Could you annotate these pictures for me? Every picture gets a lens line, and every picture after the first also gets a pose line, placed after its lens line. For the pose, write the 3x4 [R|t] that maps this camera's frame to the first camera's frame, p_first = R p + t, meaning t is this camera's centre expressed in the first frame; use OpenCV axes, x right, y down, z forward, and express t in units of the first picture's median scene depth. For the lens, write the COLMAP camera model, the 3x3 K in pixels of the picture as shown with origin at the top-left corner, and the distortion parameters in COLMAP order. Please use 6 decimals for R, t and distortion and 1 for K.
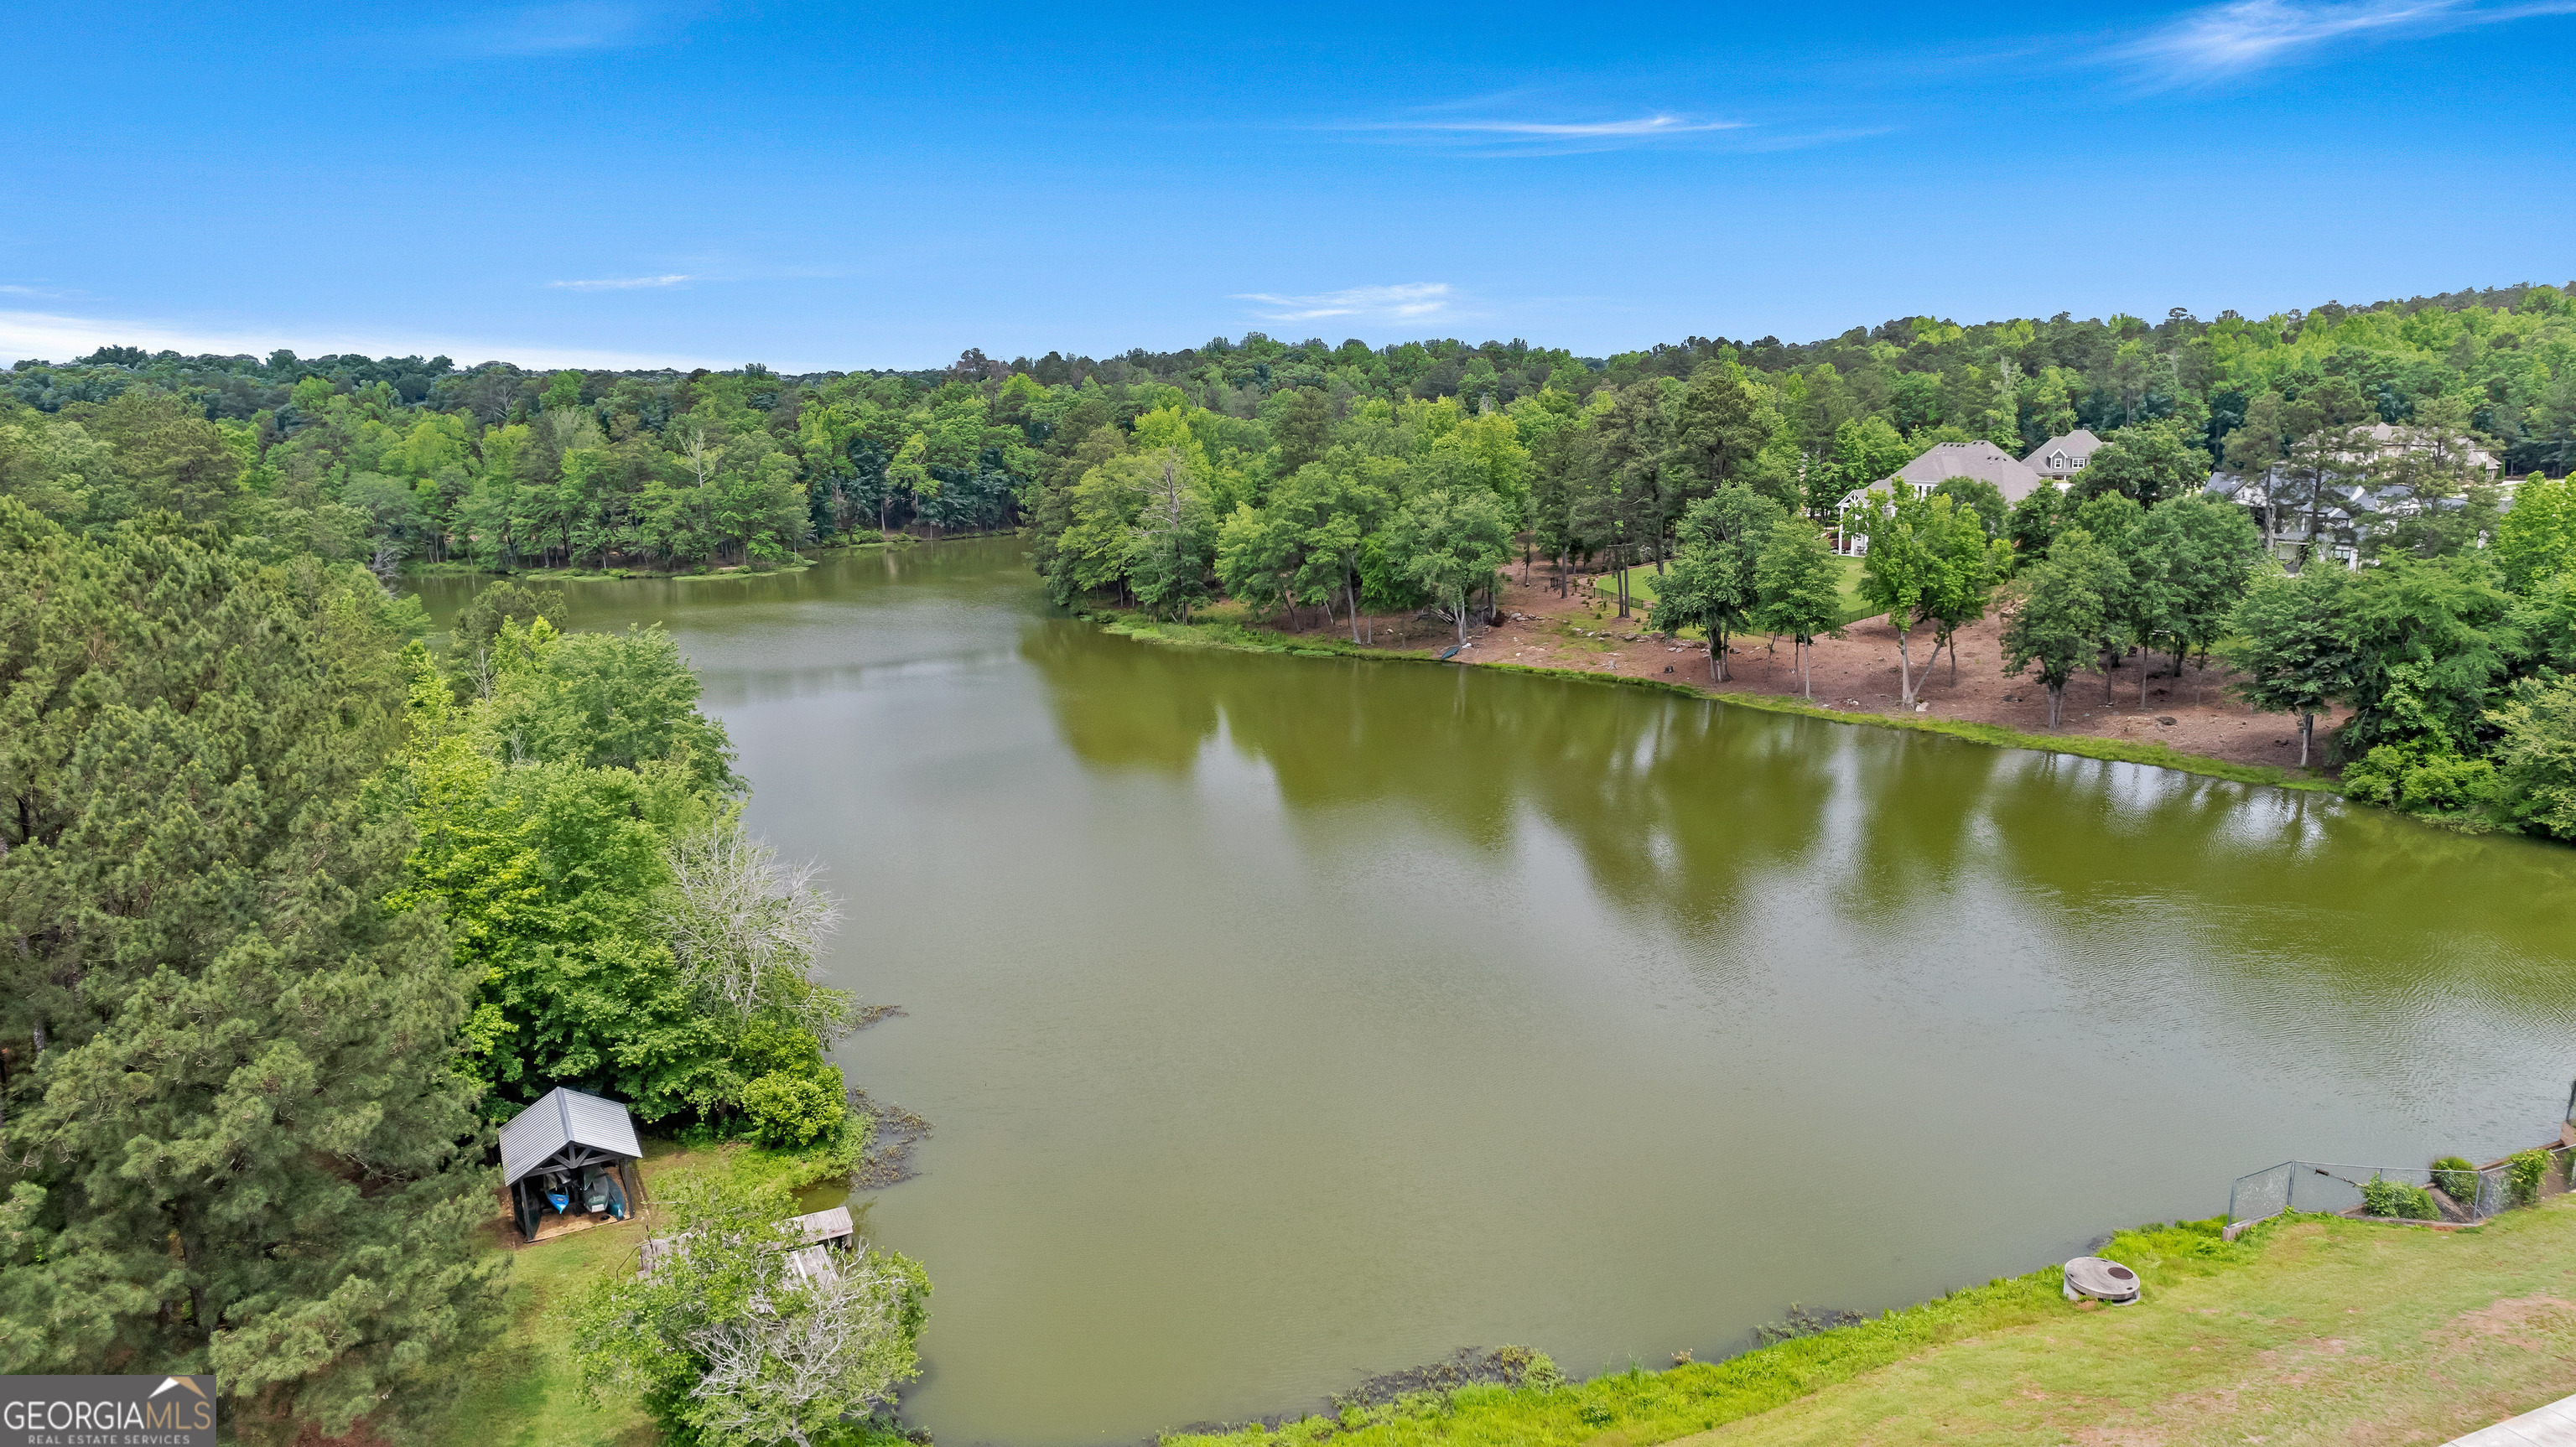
lens RADIAL K [[1644.9, 0, 1306.5], [0, 1644.9, 724.5], [0, 0, 1]] dist [-0.005379, 0.008973]
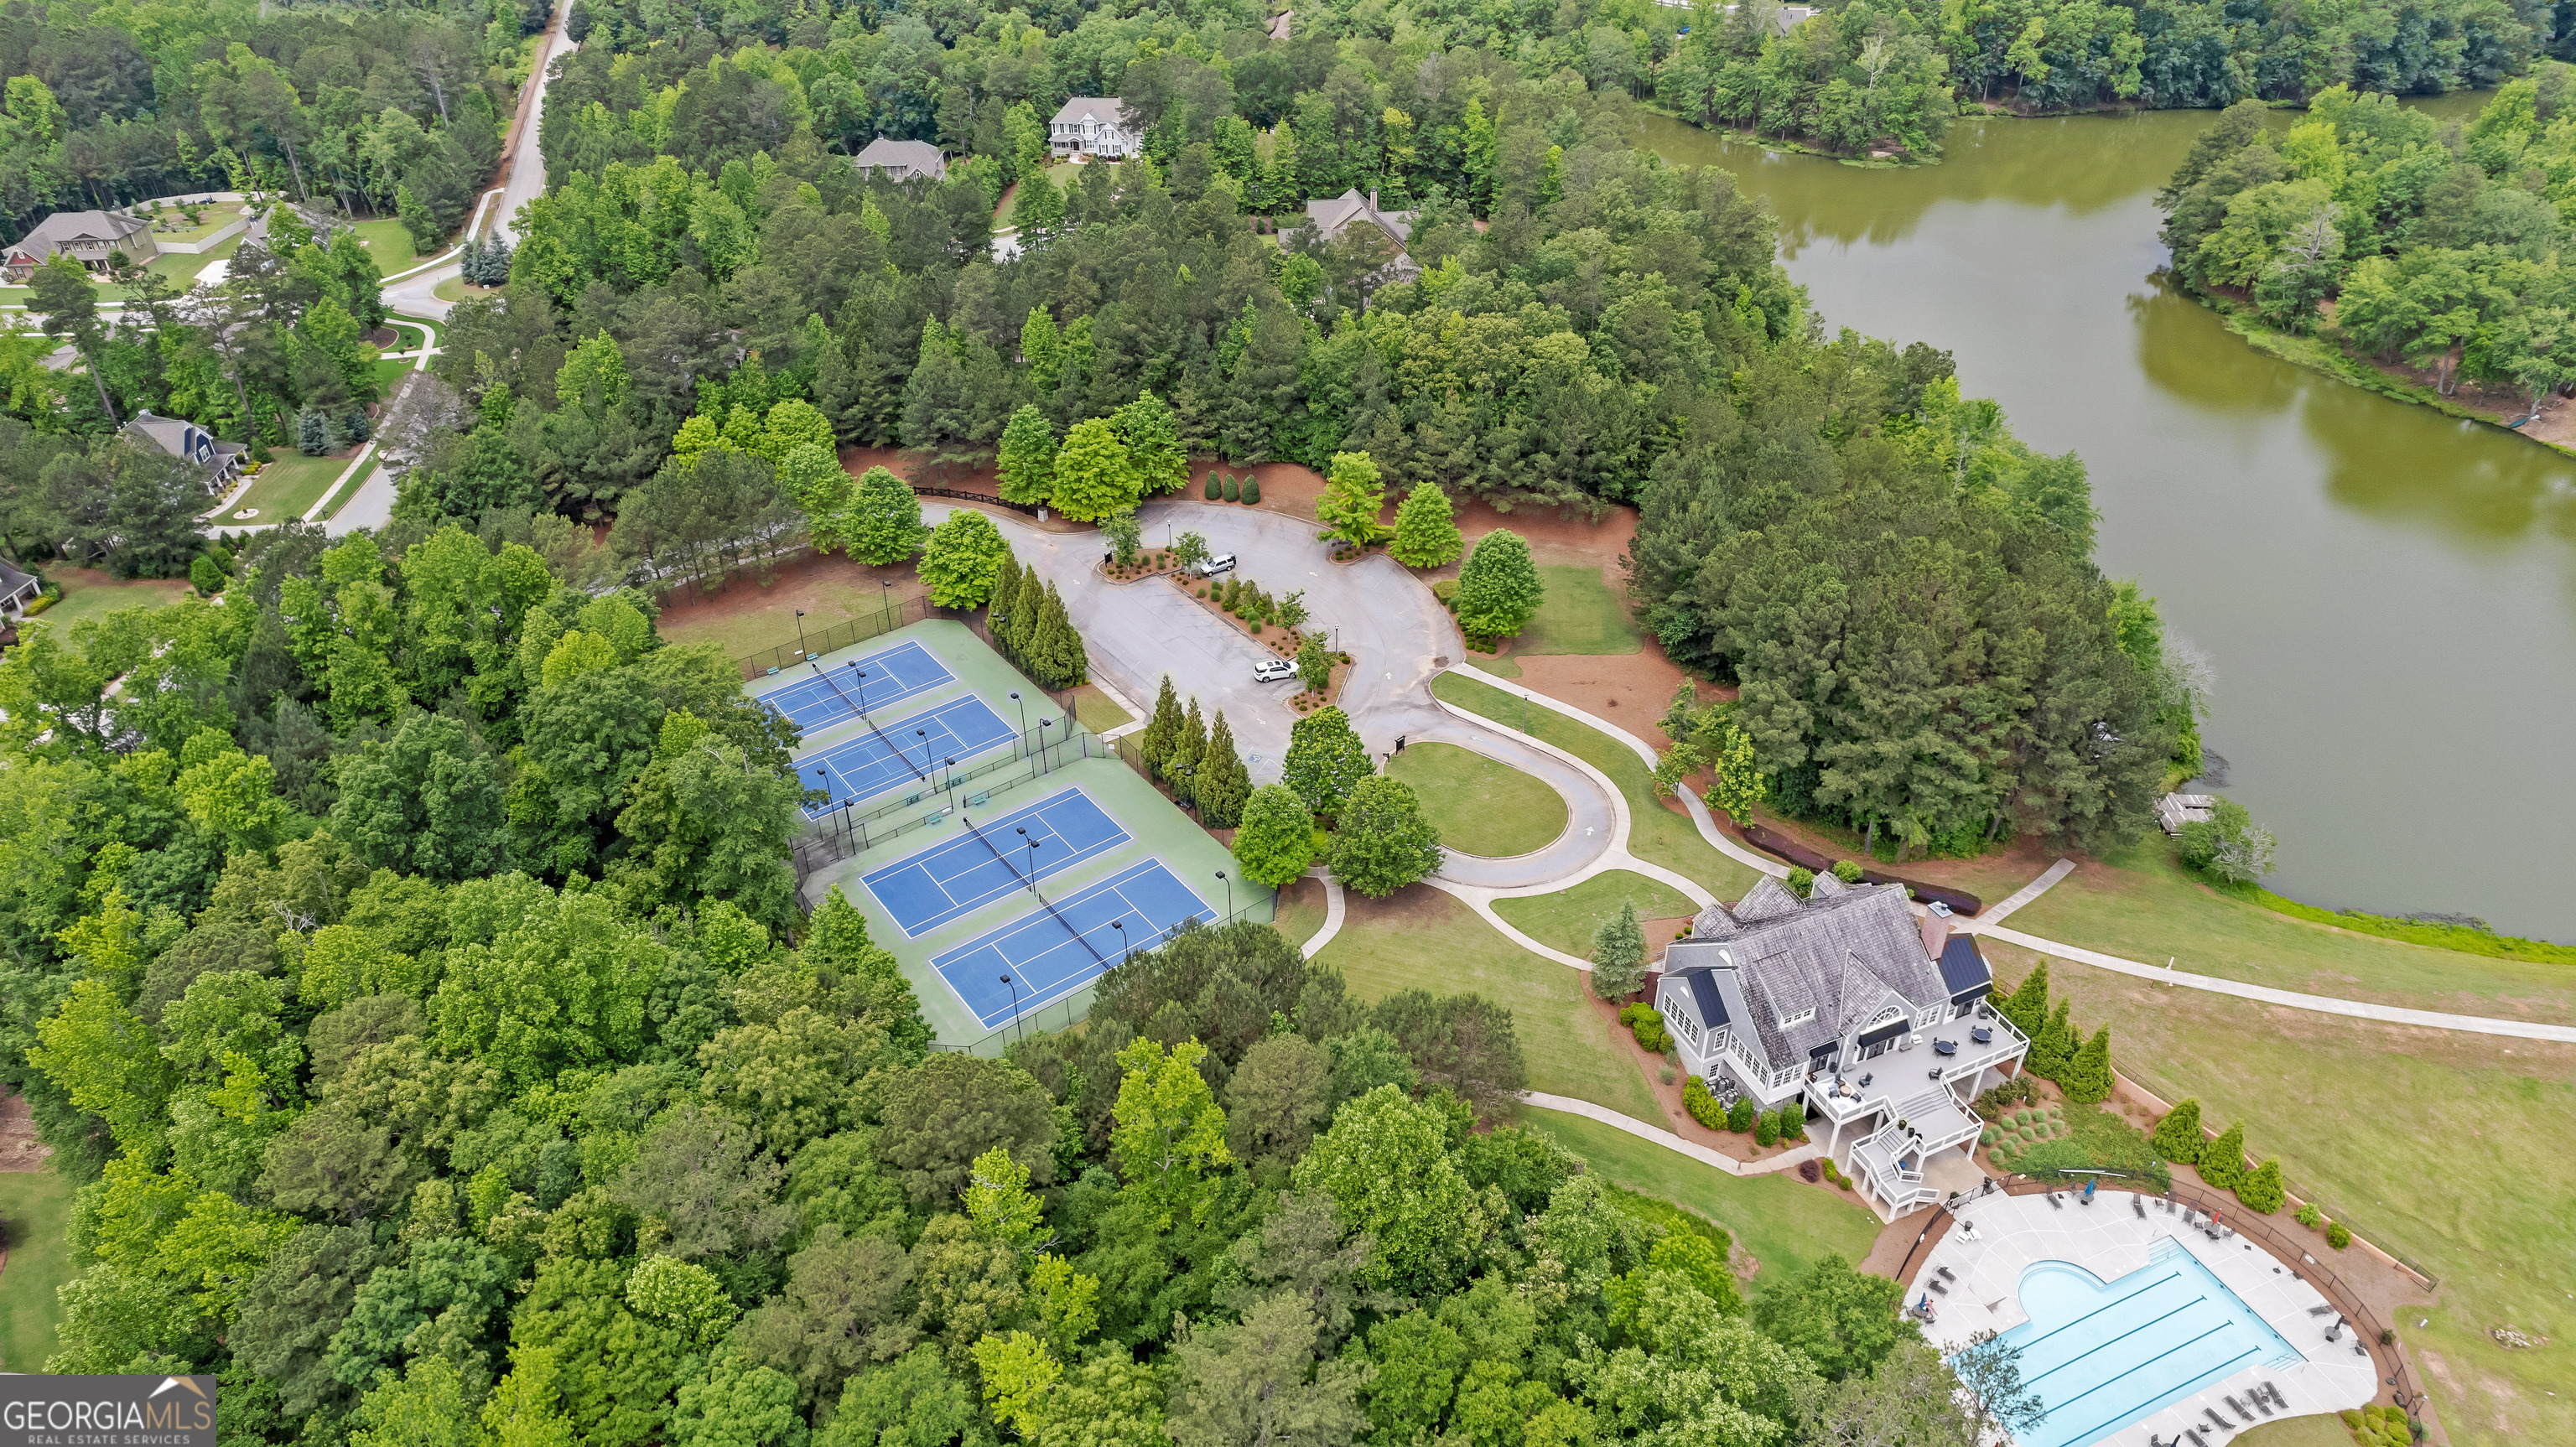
lens RADIAL K [[1644.9, 0, 1274.2], [0, 1644.9, 700.8], [0, 0, 1]] dist [-0.005379, 0.008973]
pose [[0.872027, 0.280055, -0.401421, -0.171663], [-0.108460, 0.910308, 0.399470, -0.230268], [0.477290, -0.304810, 0.824187, -0.584036]]
